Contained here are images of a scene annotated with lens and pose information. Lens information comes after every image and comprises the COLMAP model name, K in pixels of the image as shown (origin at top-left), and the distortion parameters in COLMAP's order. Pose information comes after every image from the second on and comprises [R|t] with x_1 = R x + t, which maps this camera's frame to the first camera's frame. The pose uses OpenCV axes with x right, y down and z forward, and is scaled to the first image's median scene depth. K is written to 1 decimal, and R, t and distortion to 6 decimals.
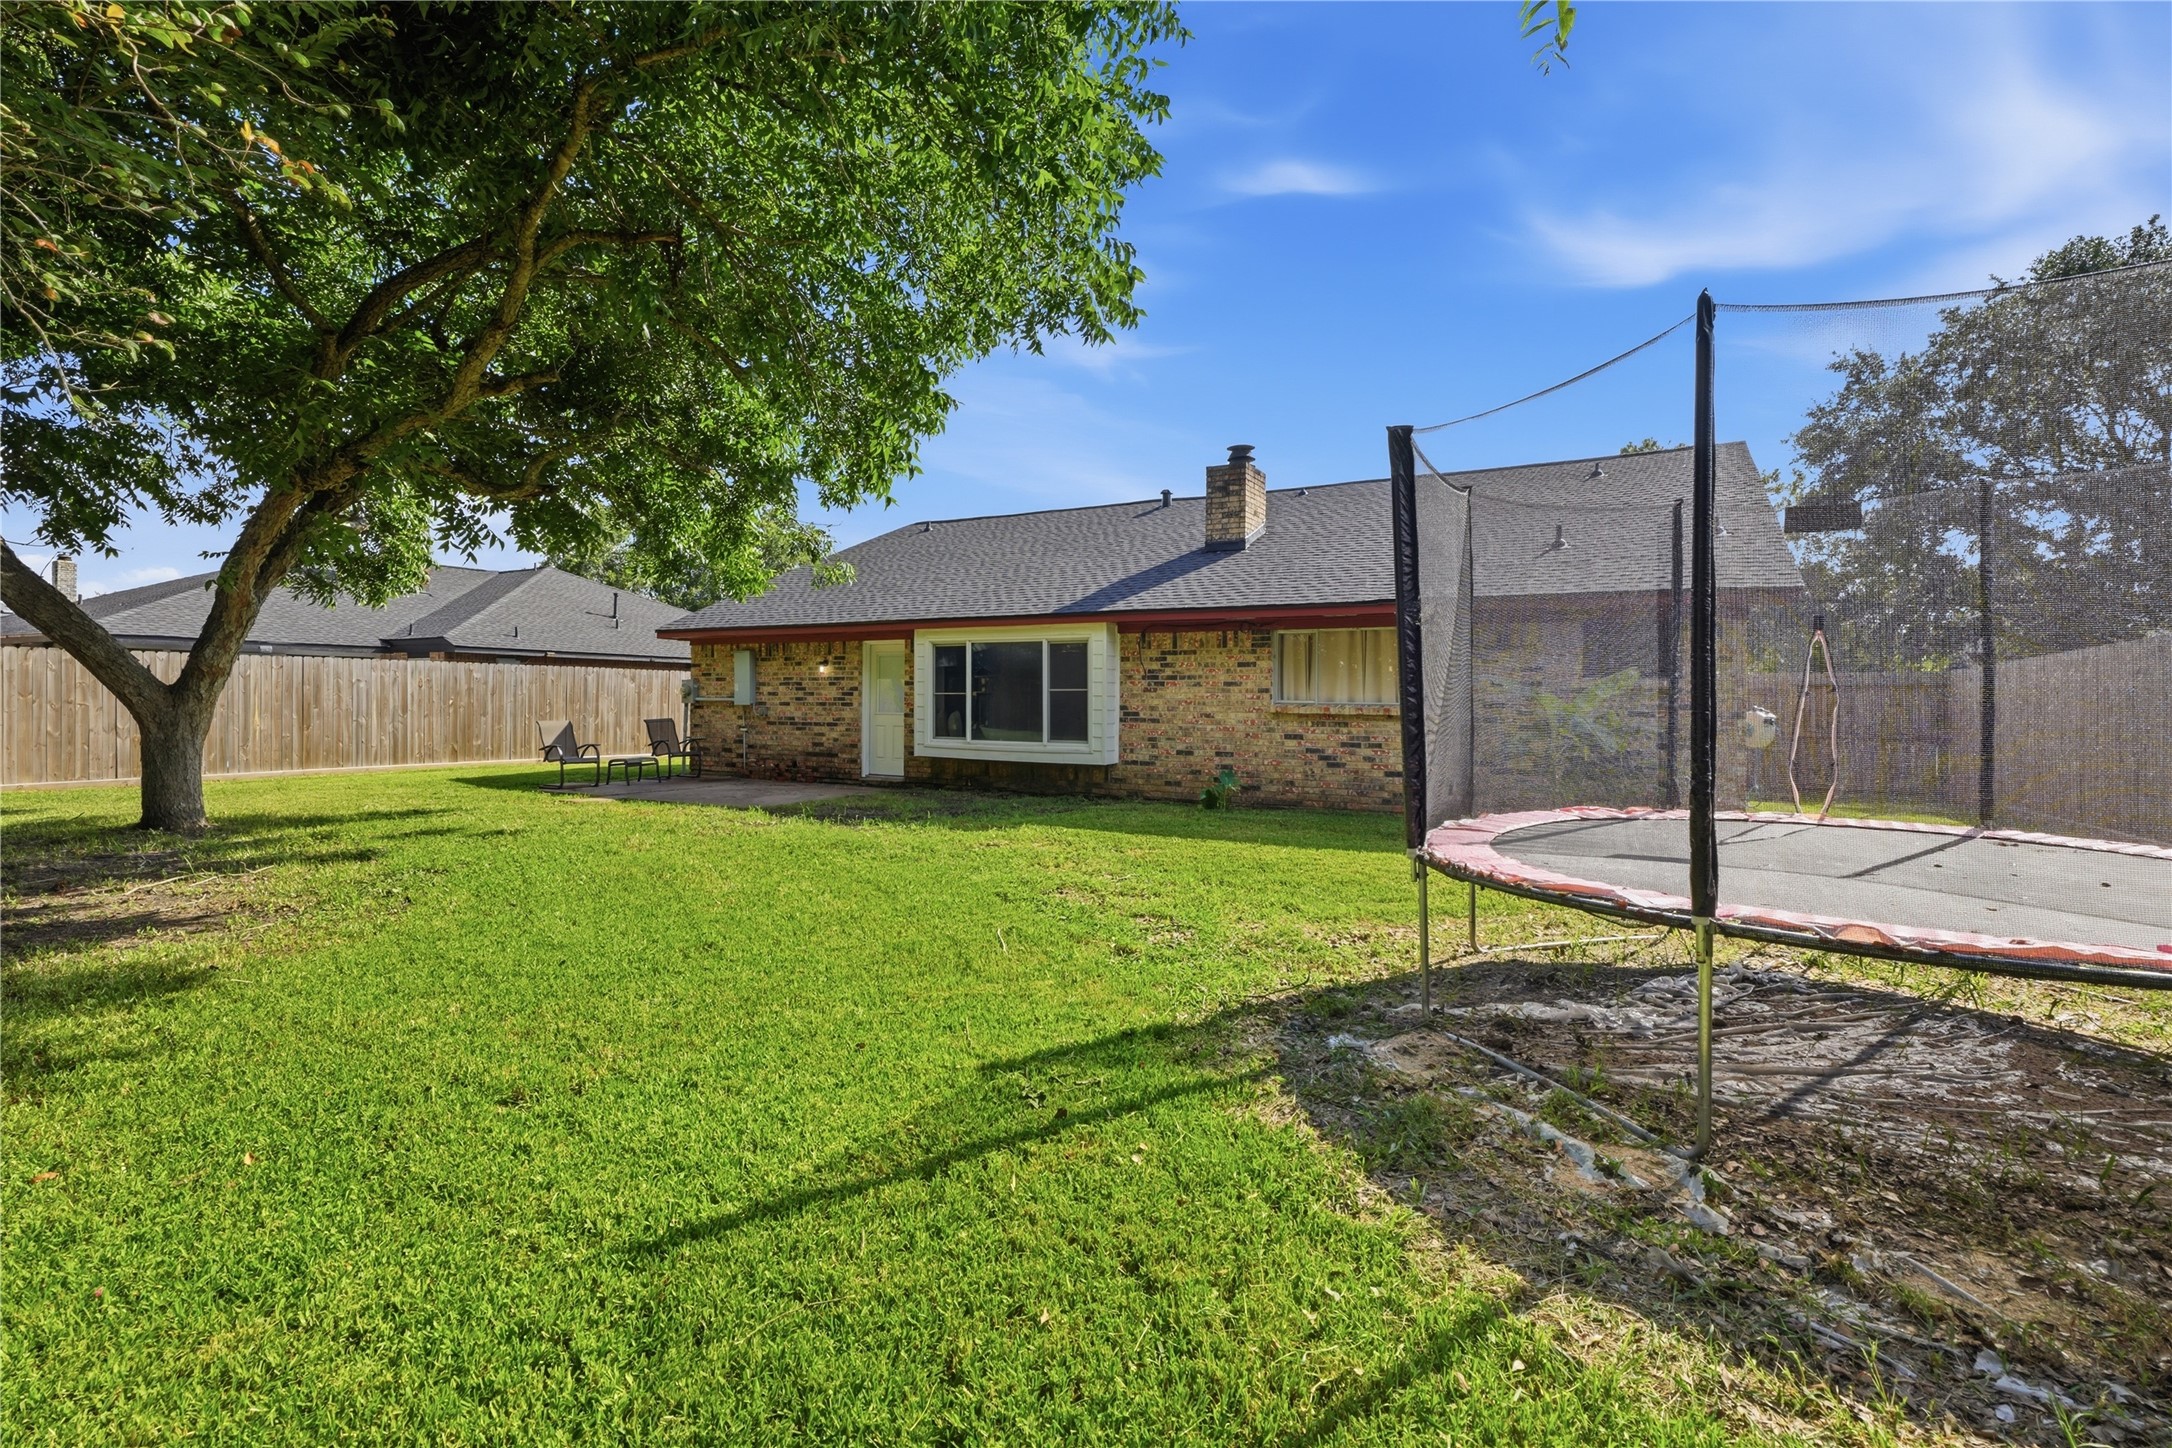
lens RADIAL K [[965.8, 0, 1086.9], [0, 965.8, 720.9], [0, 0, 1]] dist [-0.002544, 0.001032]
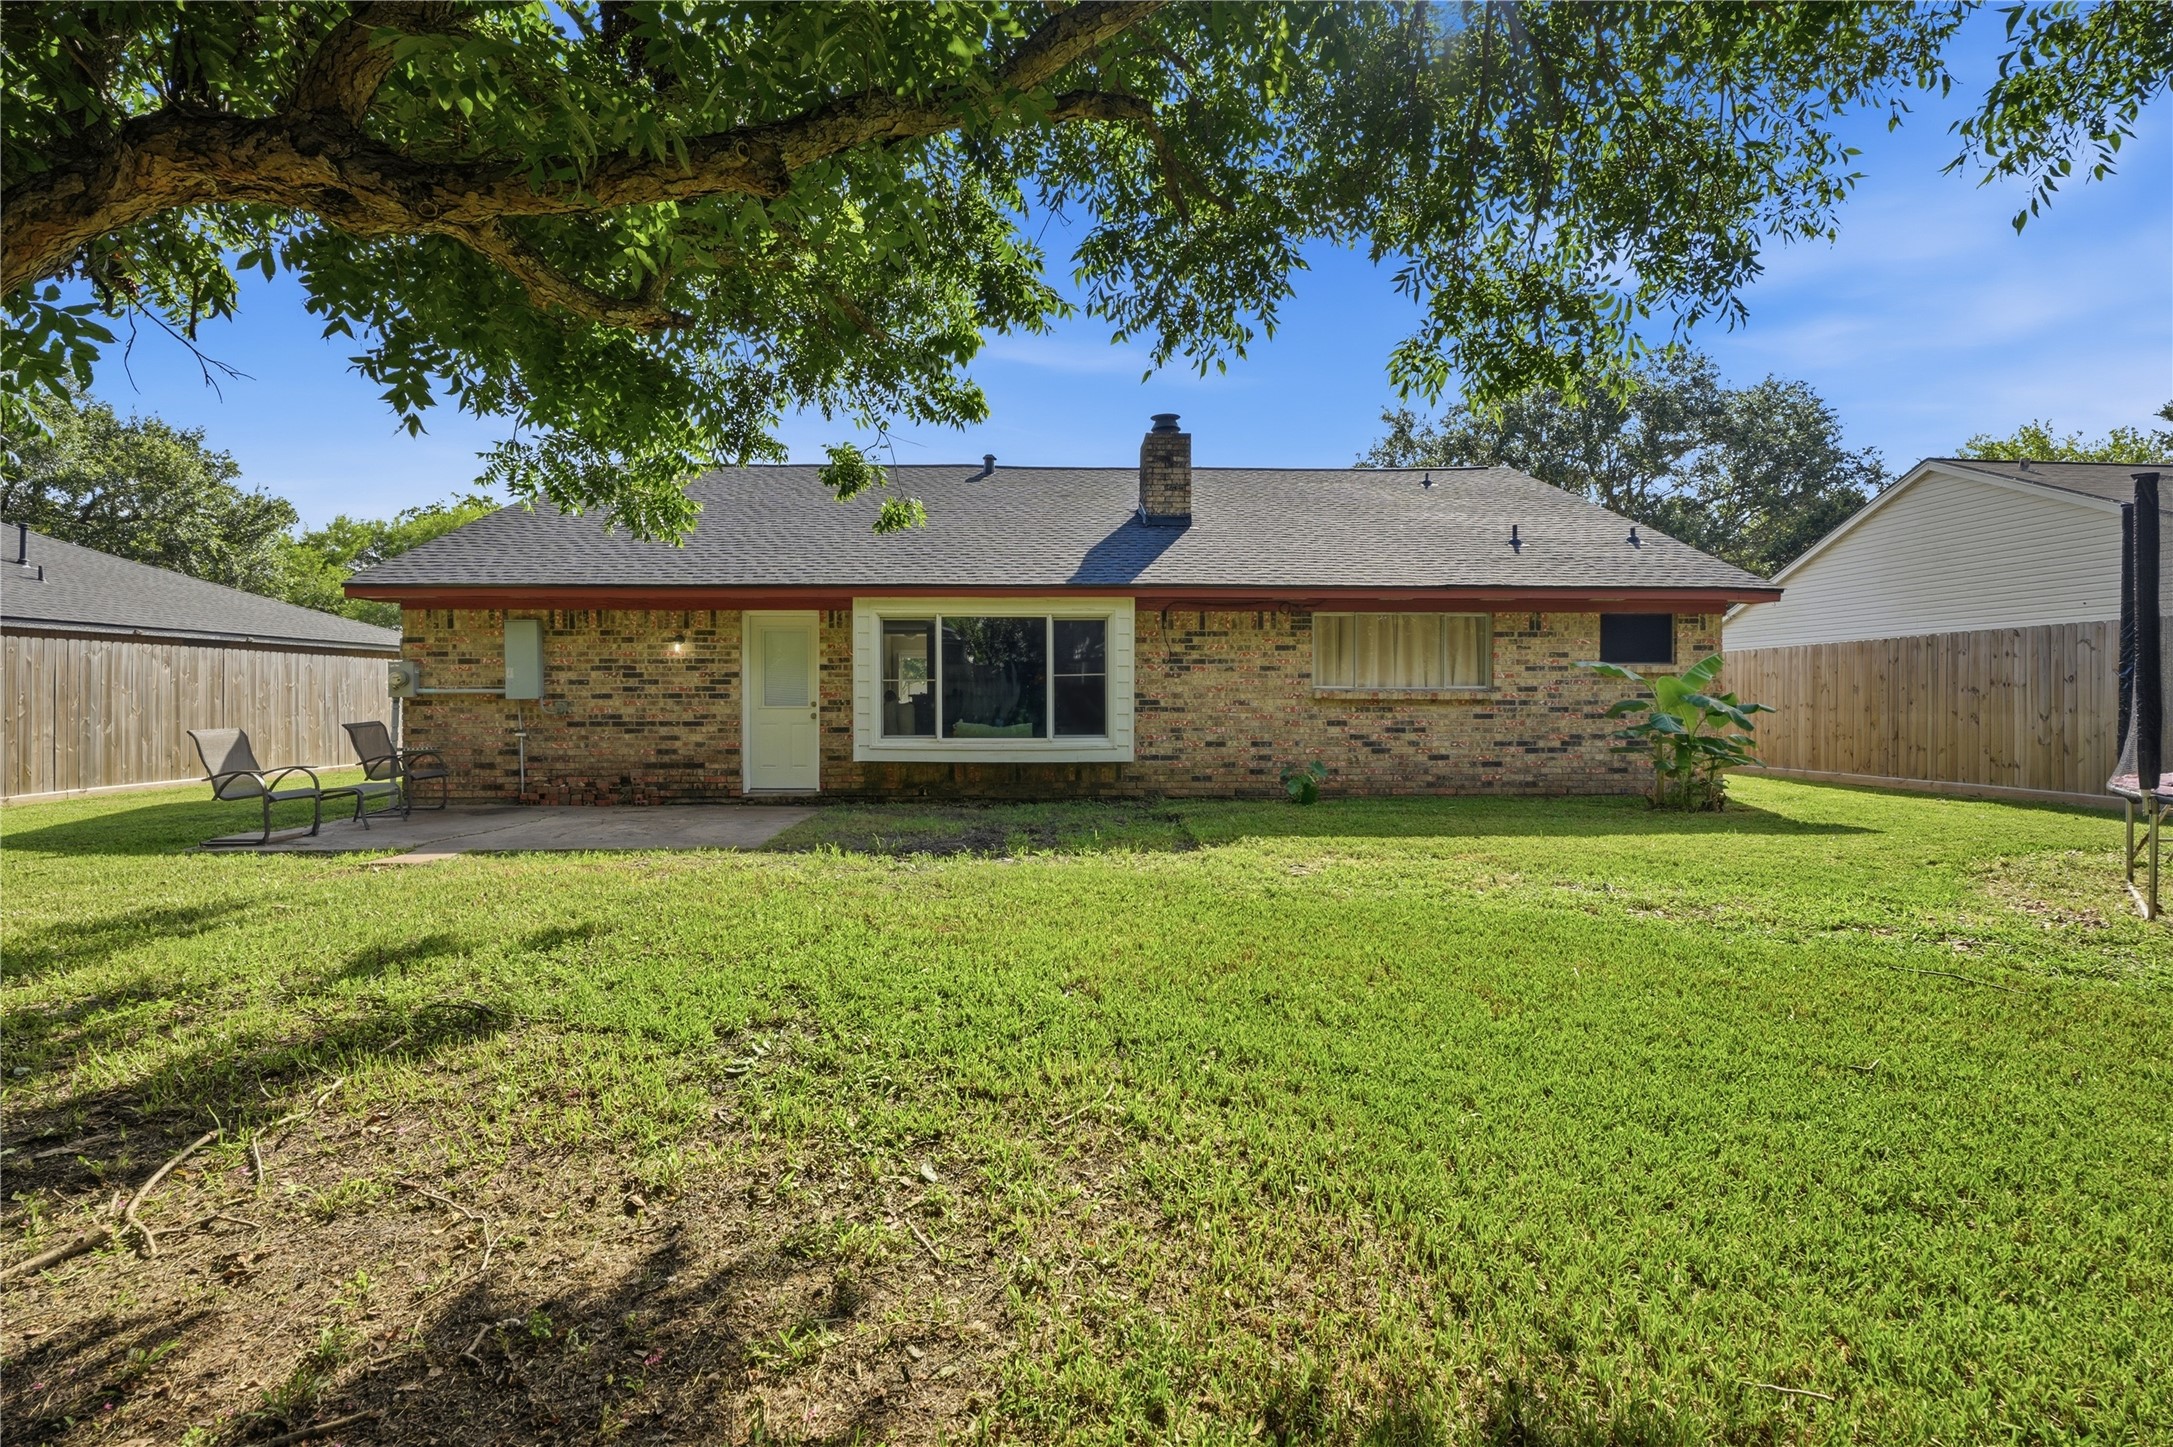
lens RADIAL K [[966.3, 0, 1087.4], [0, 966.3, 720.4], [0, 0, 1]] dist [-0.002544, 0.001032]
pose [[0.869224, -0.023084, 0.493879, -0.428325], [0.018619, 0.999729, 0.013958, -0.004110], [-0.494067, -0.002937, 0.869419, 0.254393]]
